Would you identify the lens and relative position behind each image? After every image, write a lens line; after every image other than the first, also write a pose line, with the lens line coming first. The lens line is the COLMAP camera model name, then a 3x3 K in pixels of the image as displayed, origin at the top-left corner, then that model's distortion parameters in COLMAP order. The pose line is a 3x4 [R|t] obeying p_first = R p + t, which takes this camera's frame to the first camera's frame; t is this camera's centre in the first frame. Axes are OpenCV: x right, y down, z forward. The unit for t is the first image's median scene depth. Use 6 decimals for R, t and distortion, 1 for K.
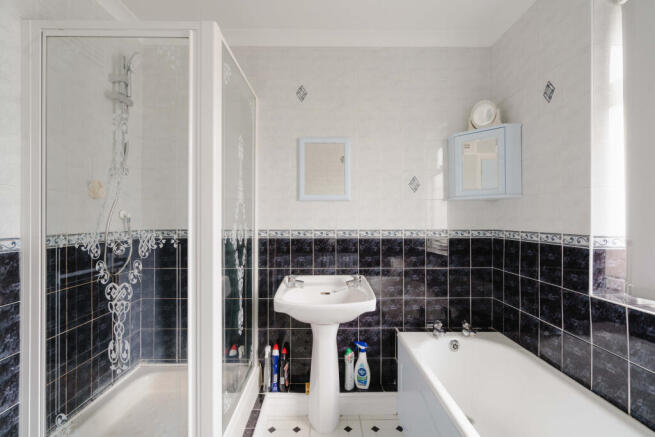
lens RADIAL K [[306.6, 0, 327.5], [0, 306.6, 218.5], [0, 0, 1]] dist [-0.000225, 0.000071]
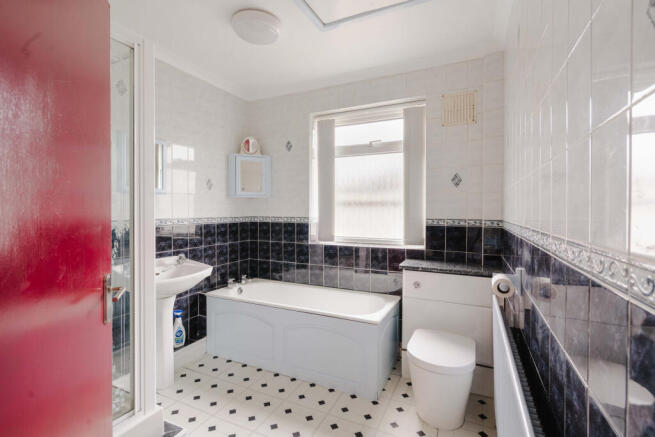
lens RADIAL K [[305.0, 0, 325.0], [0, 305.0, 211.5], [0, 0, 1]] dist [-0.001841, 0.000229]
pose [[0.440931, -0.004836, 0.897528, -0.779933], [-0.004656, 0.999960, 0.007676, -0.004229], [-0.897529, -0.007563, 0.440891, -0.071151]]
